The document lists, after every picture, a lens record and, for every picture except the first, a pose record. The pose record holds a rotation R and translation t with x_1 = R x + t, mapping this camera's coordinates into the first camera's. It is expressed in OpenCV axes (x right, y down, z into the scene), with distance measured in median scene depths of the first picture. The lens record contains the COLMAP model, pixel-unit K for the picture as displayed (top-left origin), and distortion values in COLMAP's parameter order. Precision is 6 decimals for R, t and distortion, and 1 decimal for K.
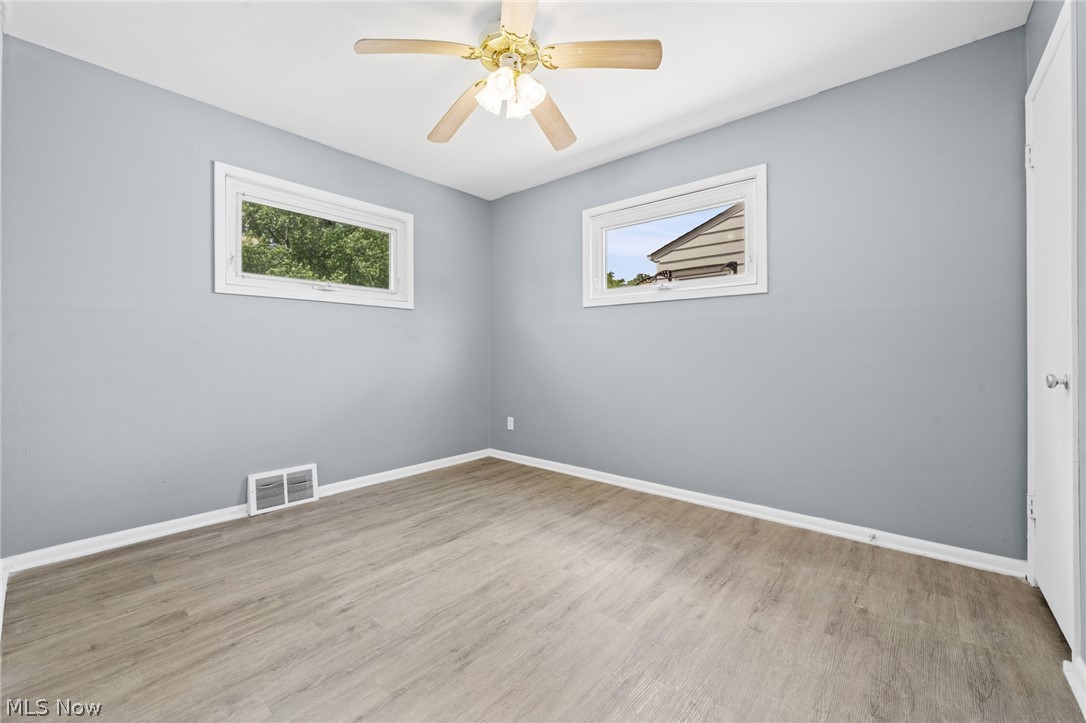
lens RADIAL K [[433.0, 0, 543.0], [0, 433.0, 361.5], [0, 0, 1]] dist [-0.000697, -0.000165]
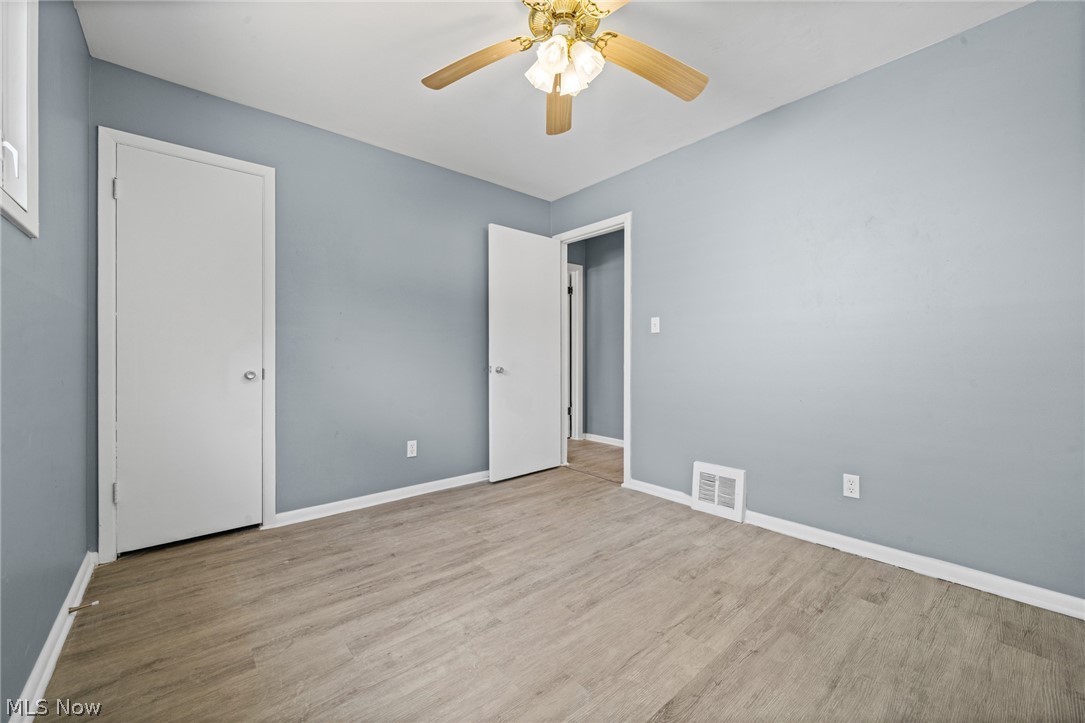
lens RADIAL K [[432.6, 0, 542.5], [0, 432.6, 361.5], [0, 0, 1]] dist [-0.000697, -0.000165]
pose [[-0.987924, 0.000037, 0.154942, -0.182295], [0.005412, 0.999398, 0.034271, -0.048731], [-0.154847, 0.034696, -0.987329, 2.033156]]
